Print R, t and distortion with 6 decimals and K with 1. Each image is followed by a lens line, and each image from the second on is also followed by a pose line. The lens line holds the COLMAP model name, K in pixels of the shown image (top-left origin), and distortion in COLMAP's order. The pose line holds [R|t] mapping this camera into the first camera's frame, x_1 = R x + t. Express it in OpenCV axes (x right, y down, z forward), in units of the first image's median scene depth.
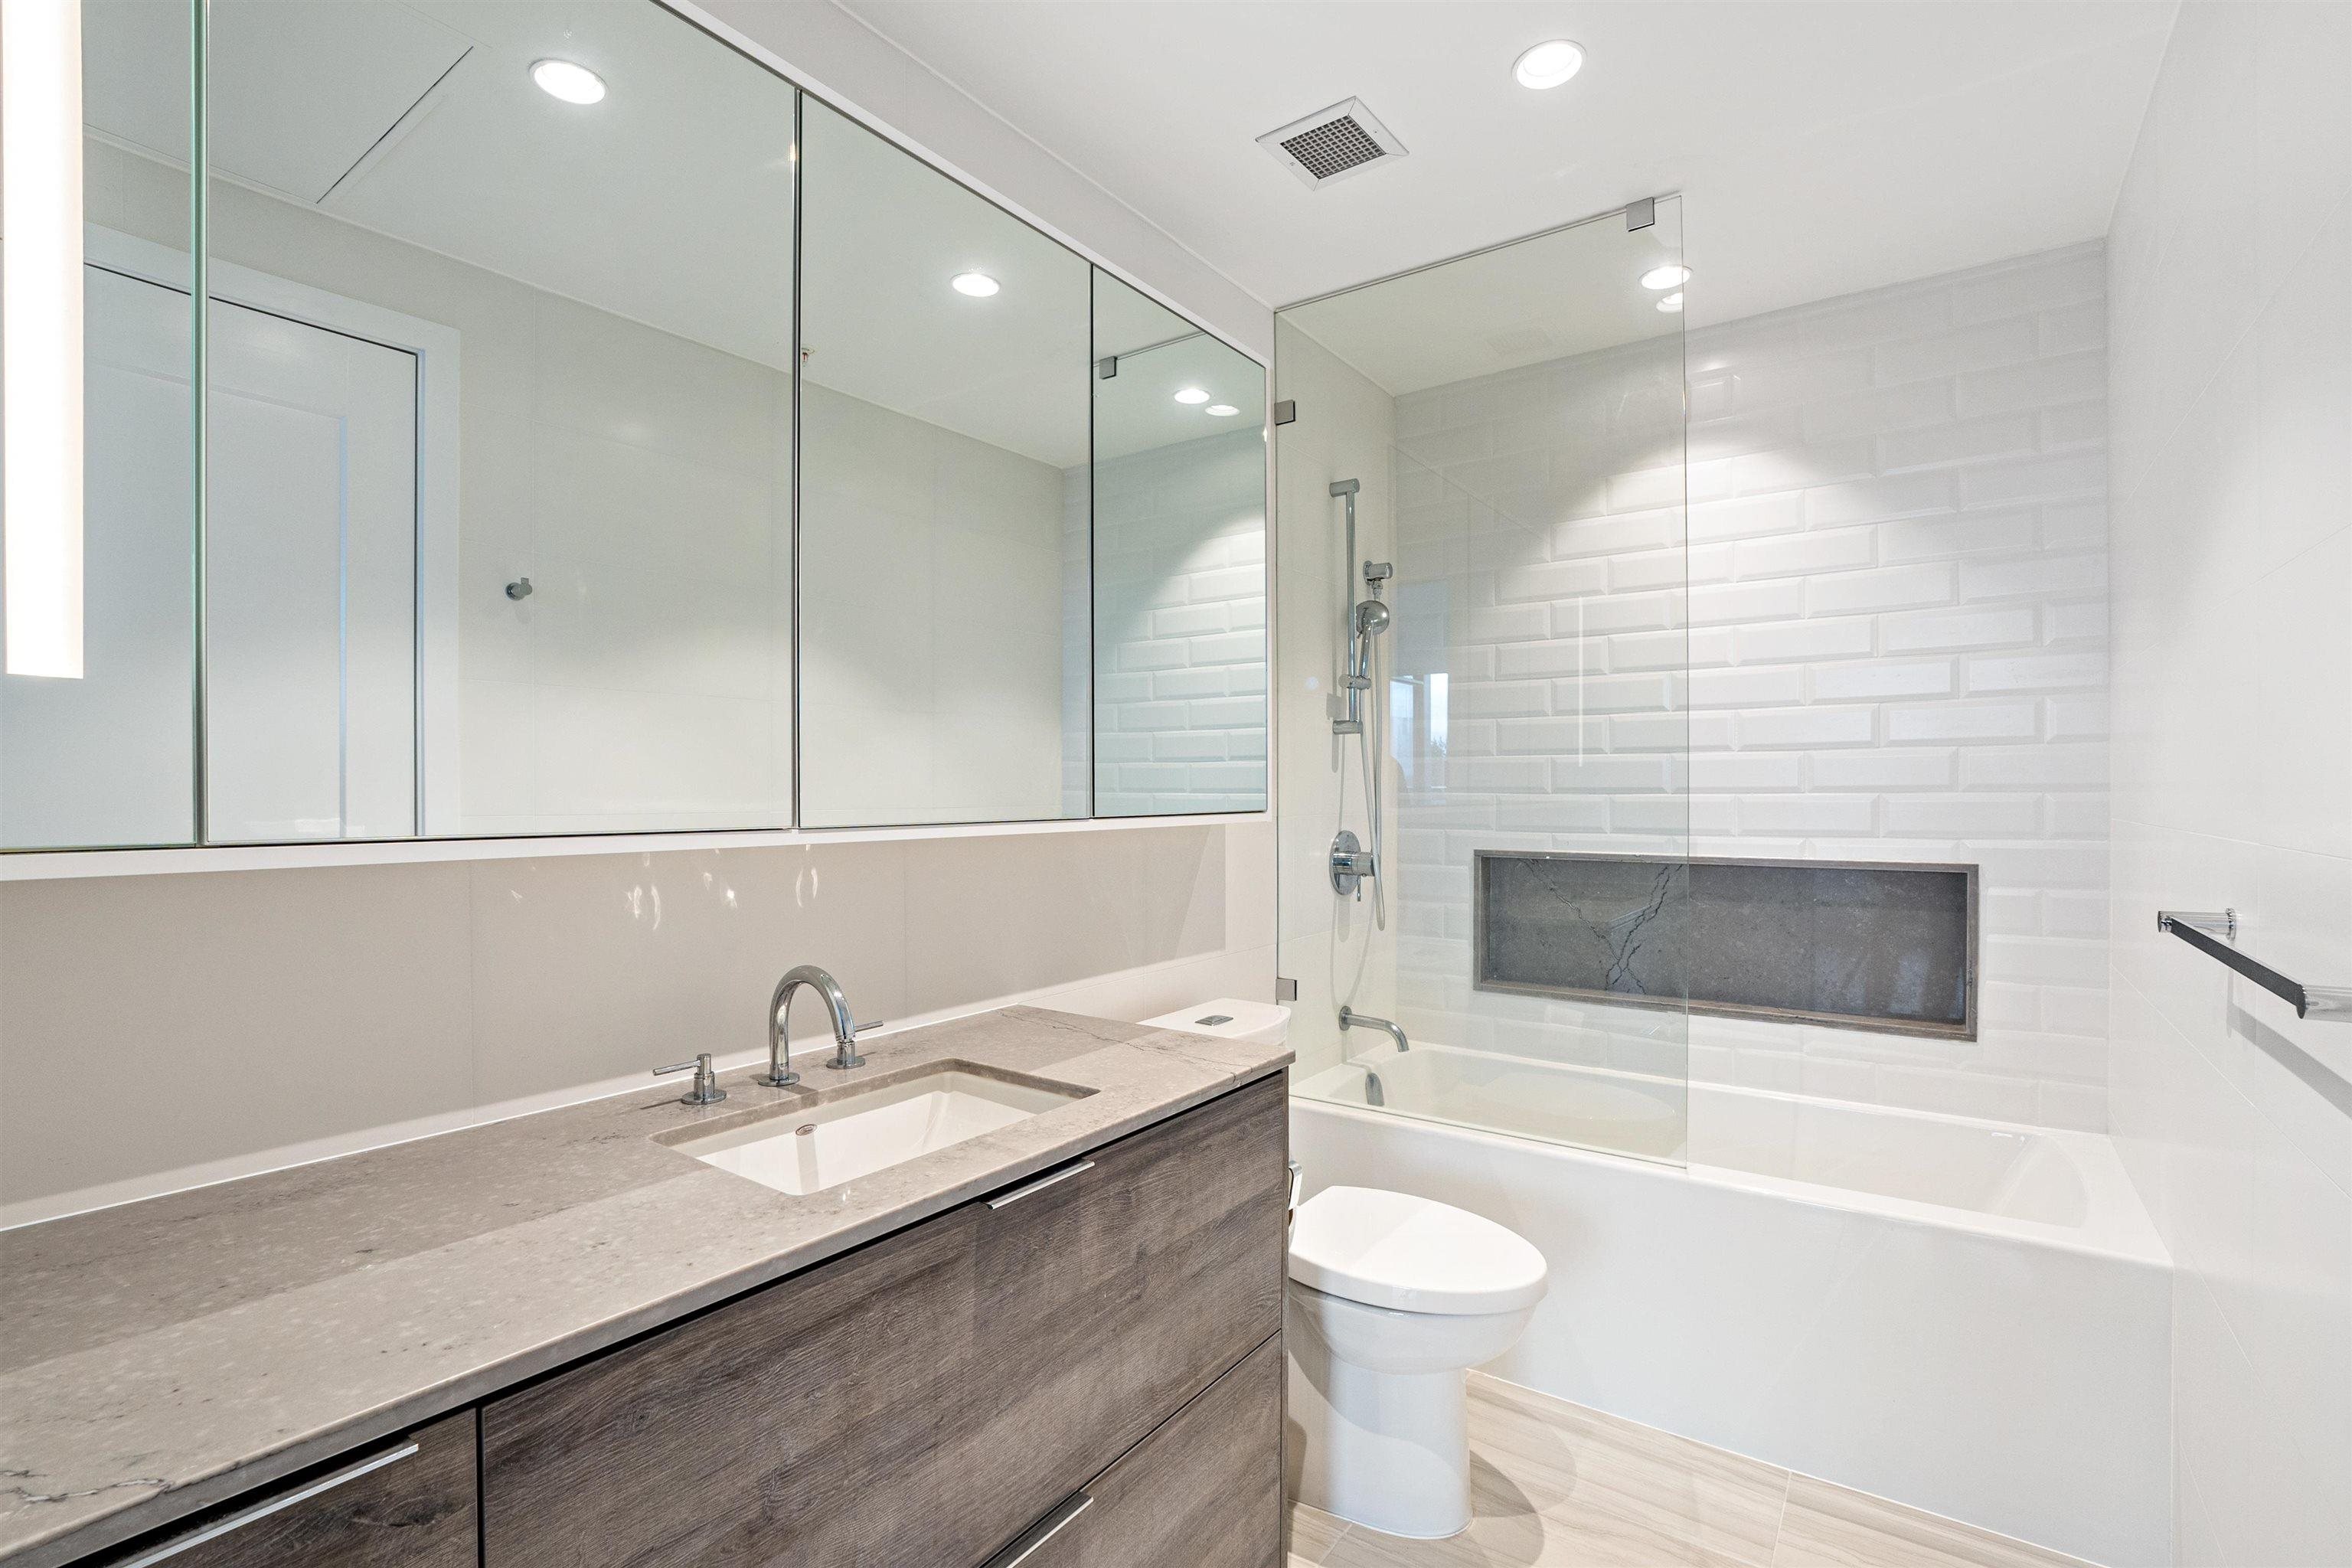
lens RADIAL K [[1083.7, 0, 1176.0], [0, 1083.7, 784.0], [0, 0, 1]] dist [-0.052230, 0.018795]
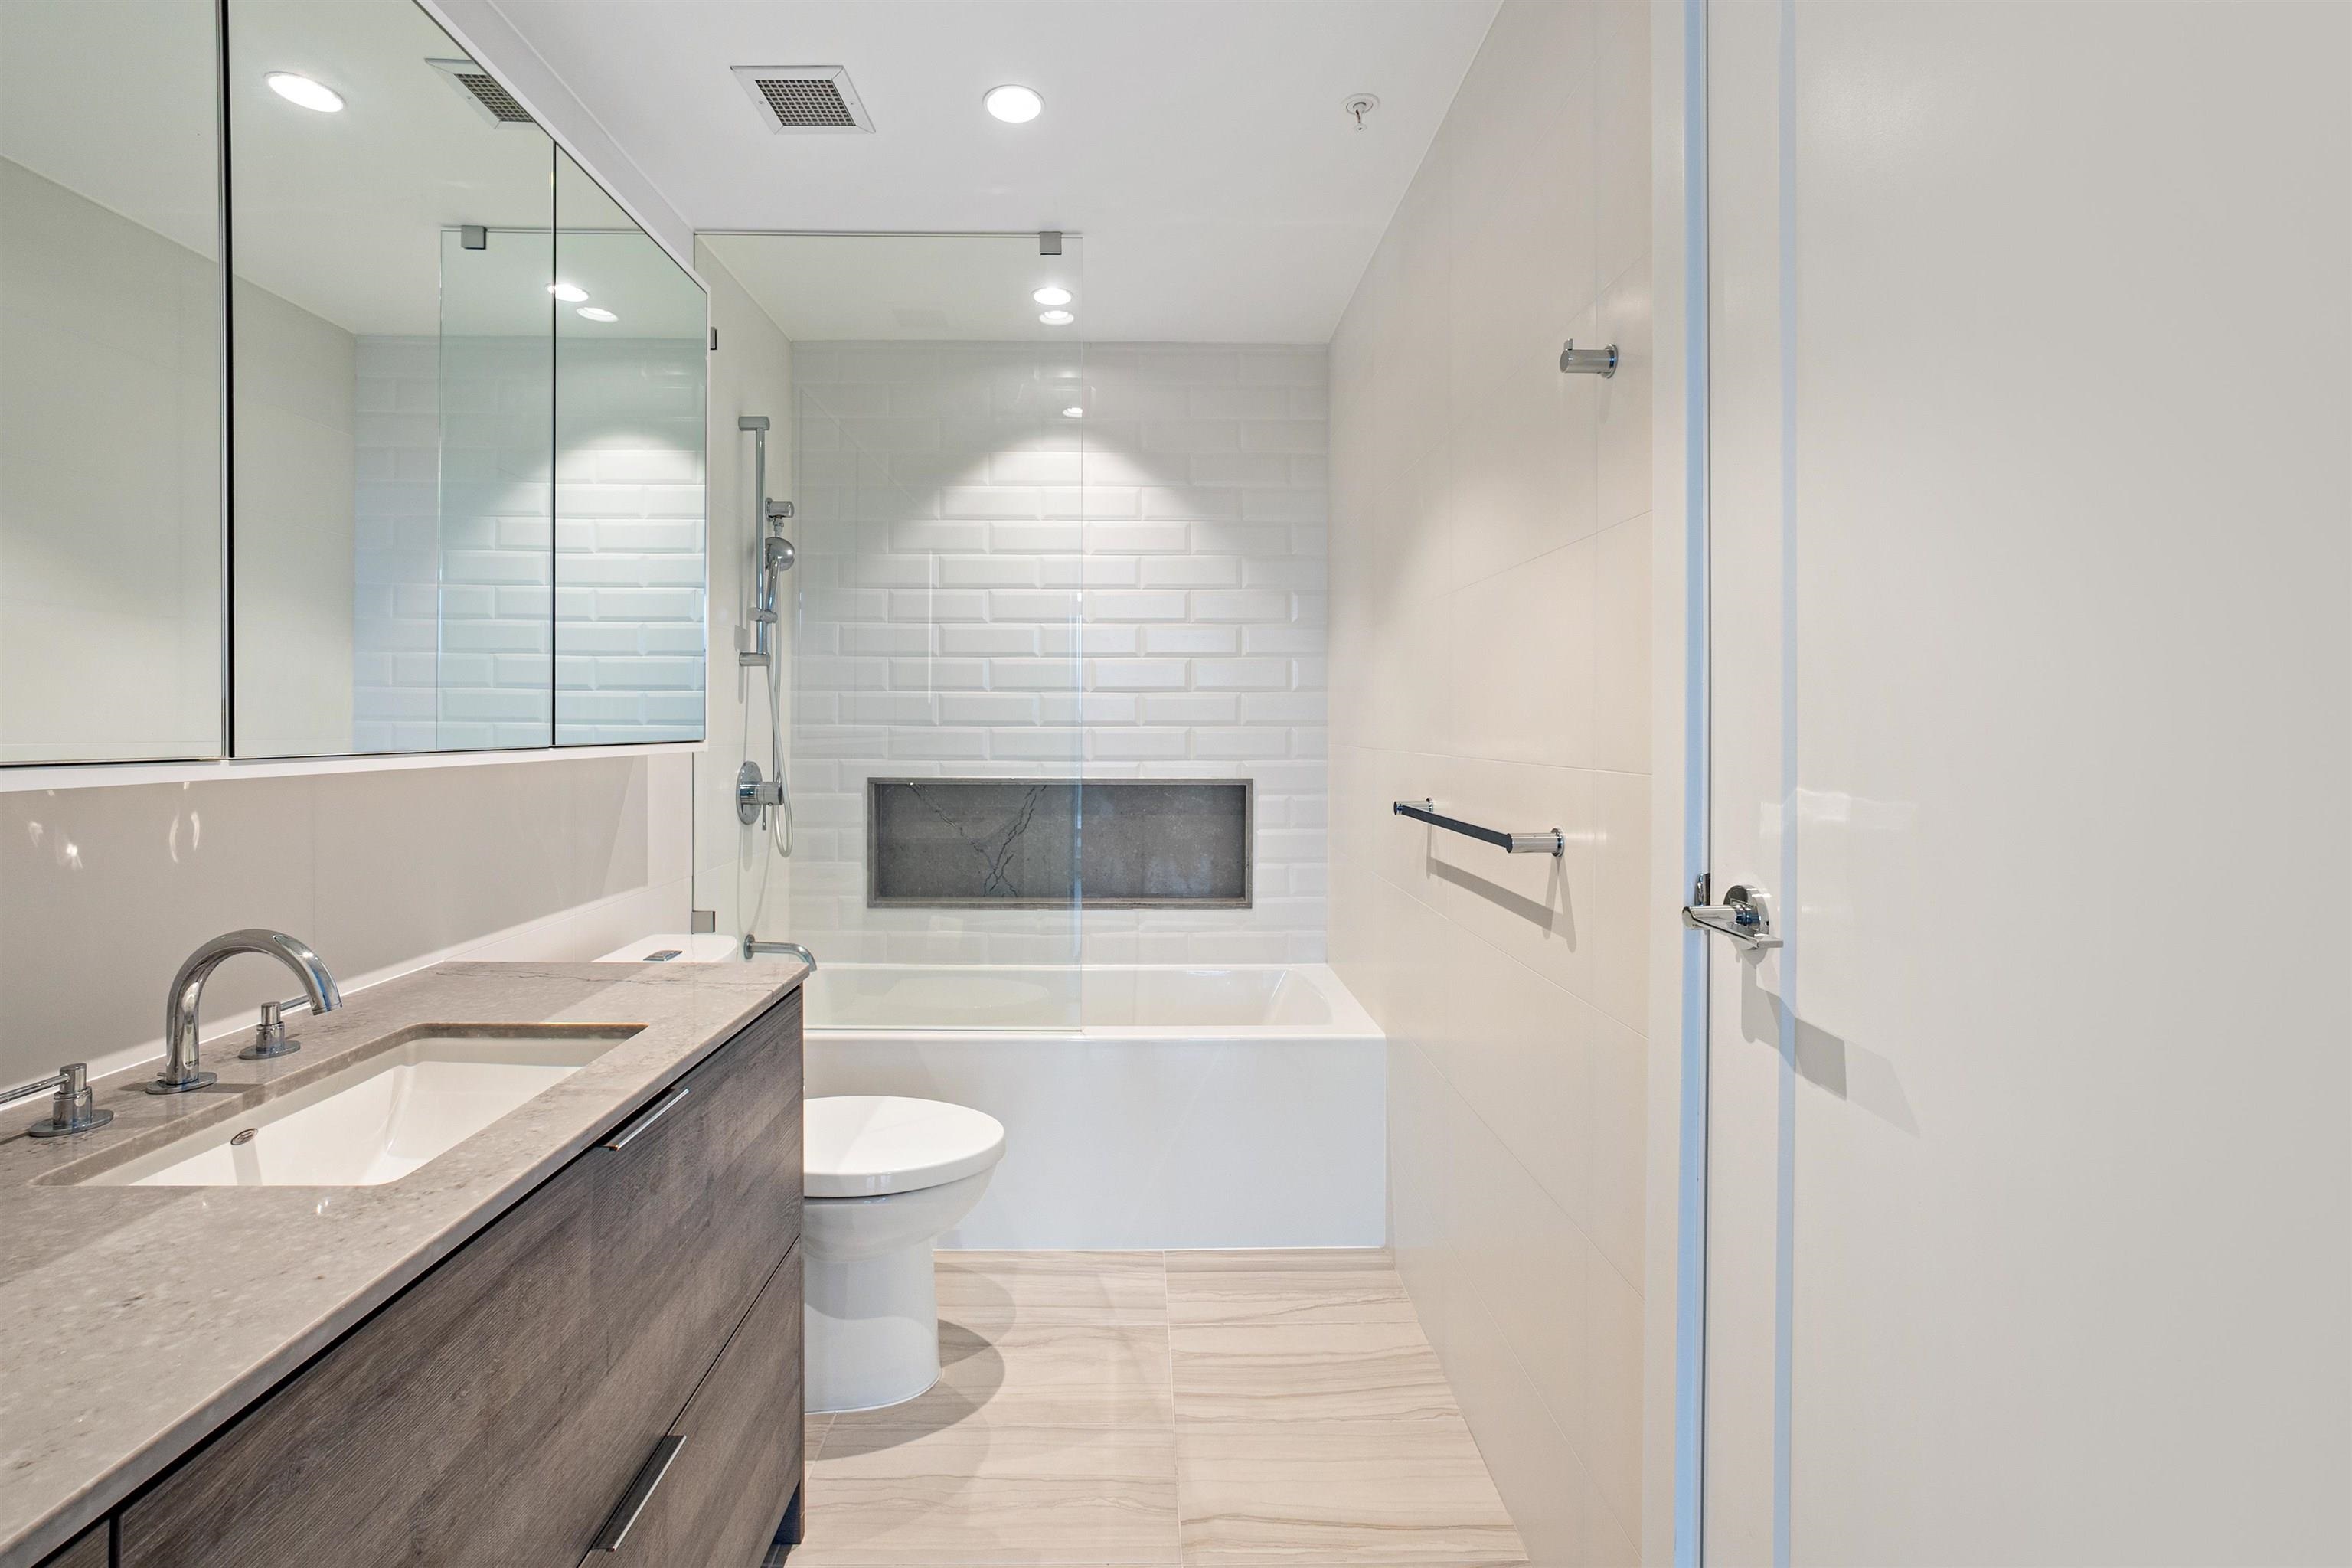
lens RADIAL K [[1039.8, 0, 1163.0], [0, 1039.8, 717.1], [0, 0, 1]] dist [-0.035696, 0.012458]
pose [[0.800130, 0.010111, 0.599741, -0.169897], [-0.008174, 0.999949, -0.005952, 0.006196], [-0.599771, -0.000140, 0.800172, -0.010412]]
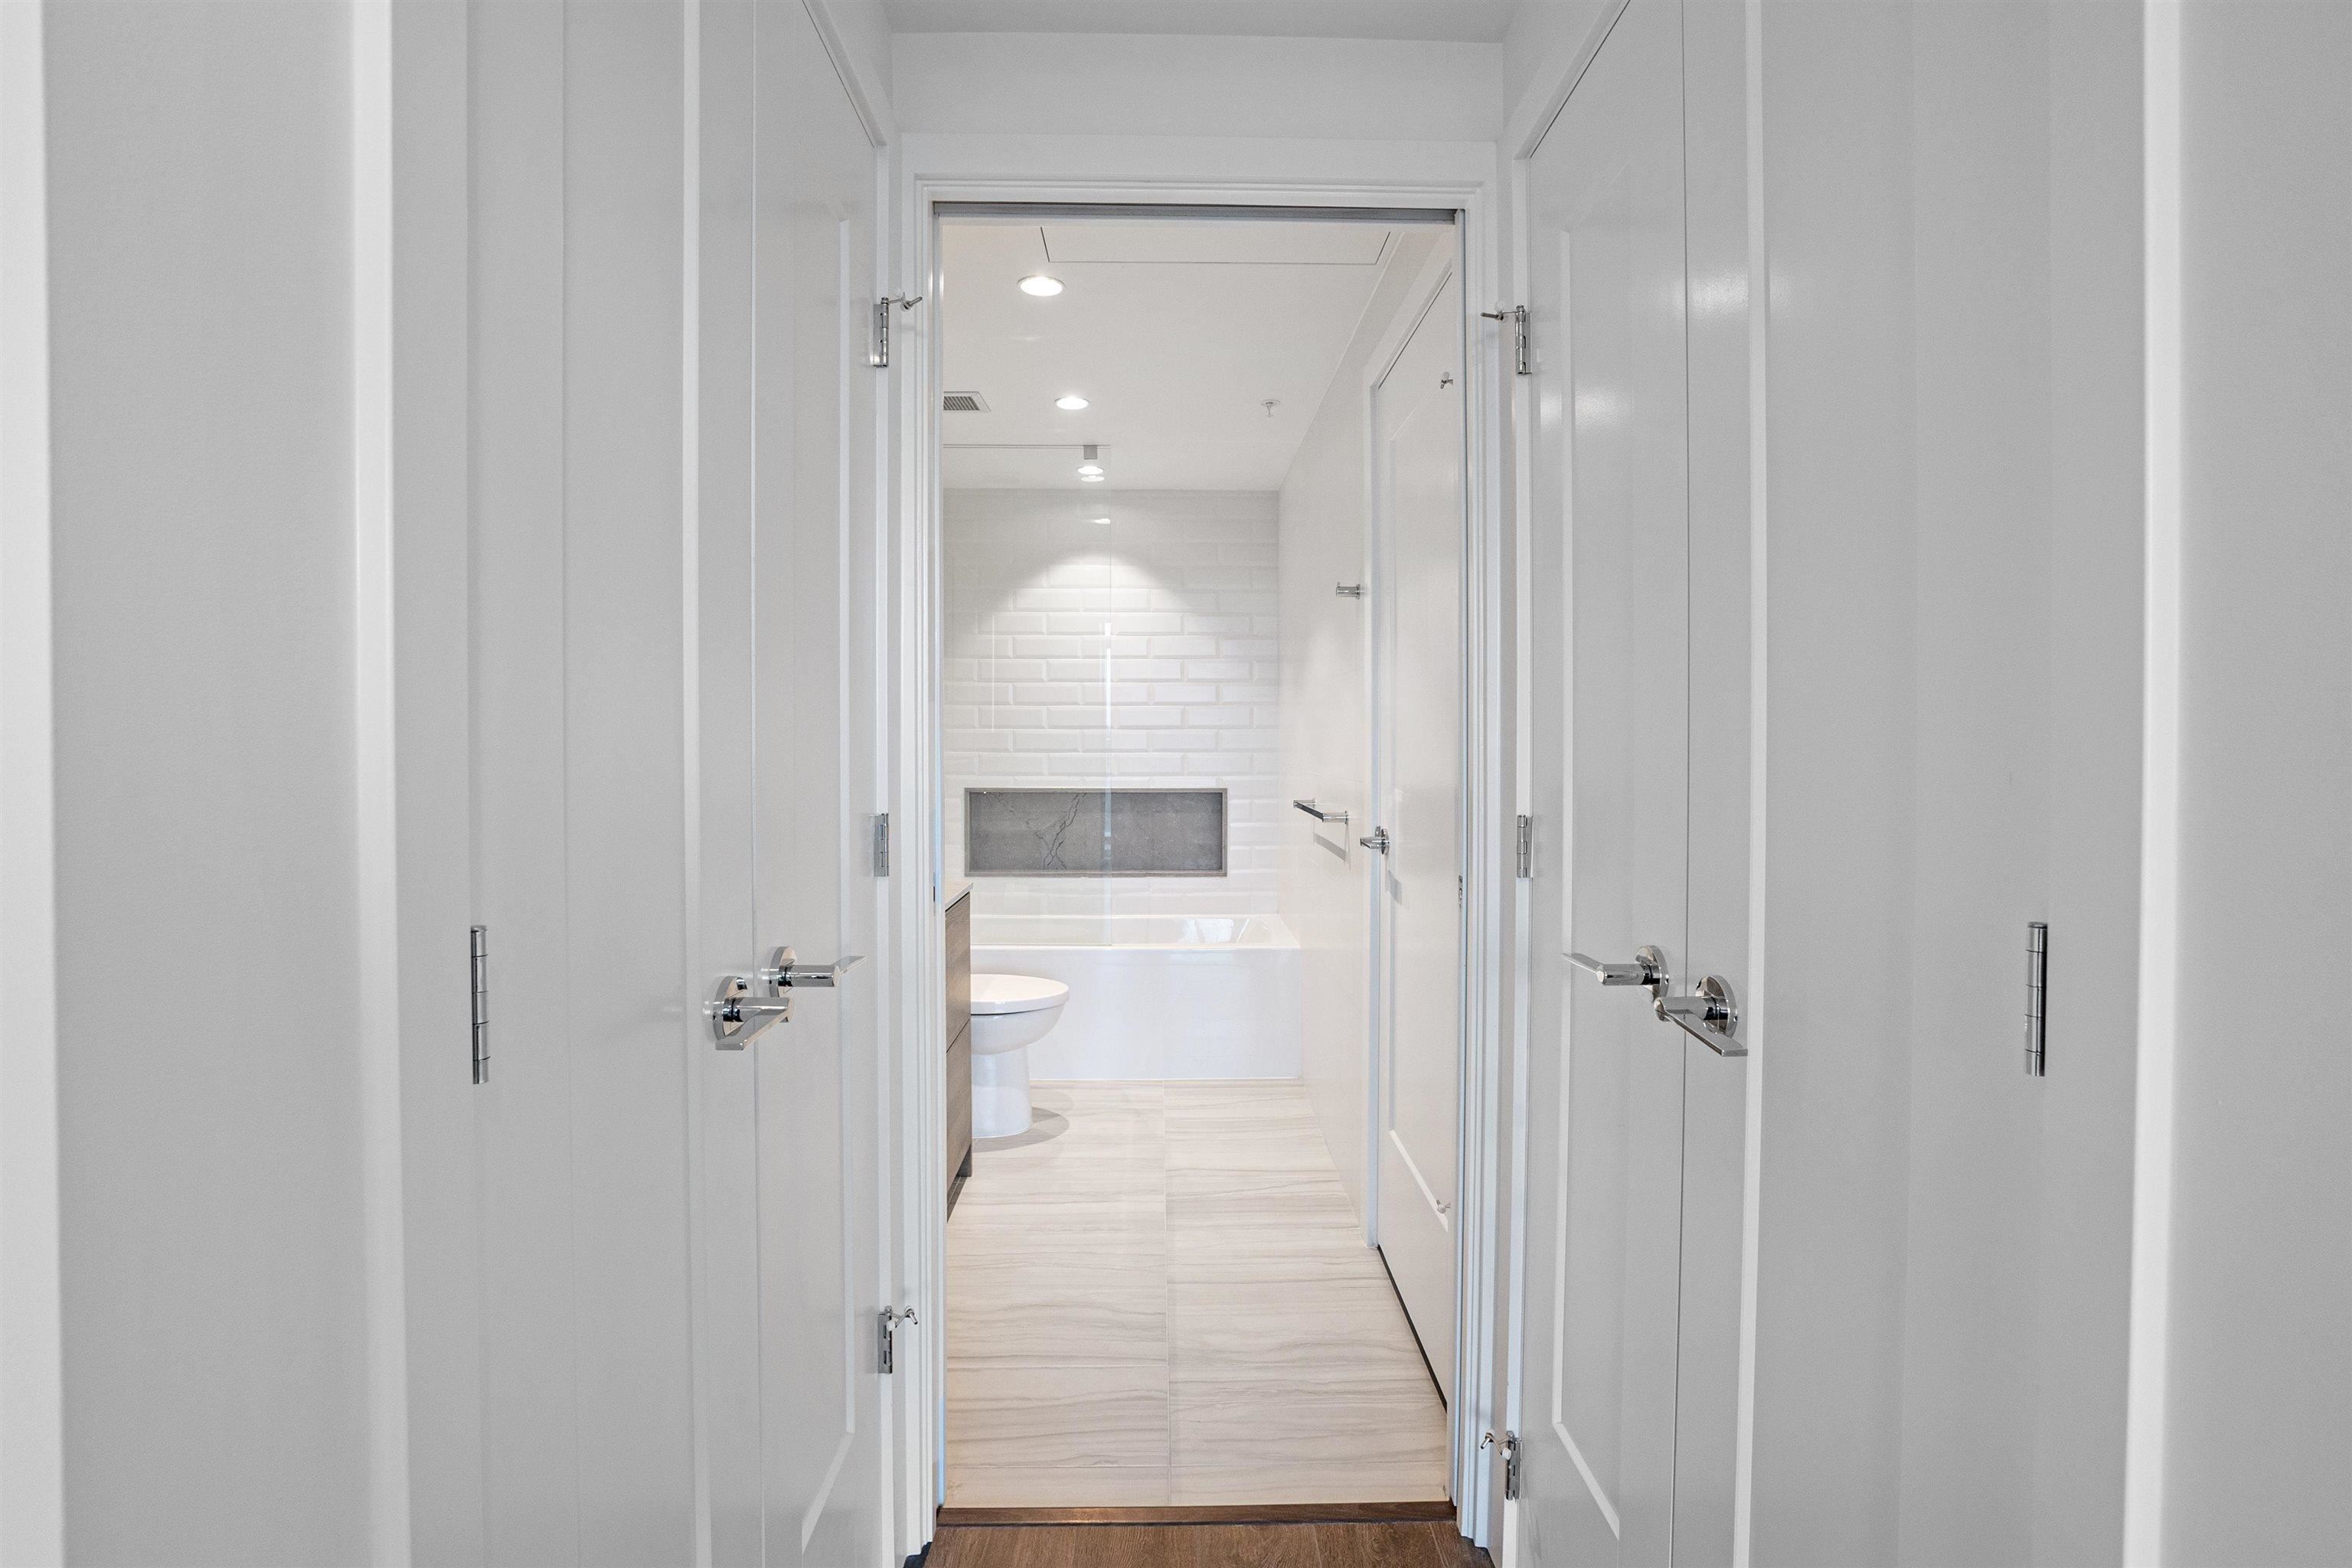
lens RADIAL K [[1039.8, 0, 1163.0], [0, 1039.8, 717.1], [0, 0, 1]] dist [-0.035696, 0.012458]
pose [[0.813541, 0.014731, 0.581321, -0.579614], [-0.004685, 0.999813, -0.018779, -0.024959], [-0.581488, 0.012554, 0.813458, -0.634818]]
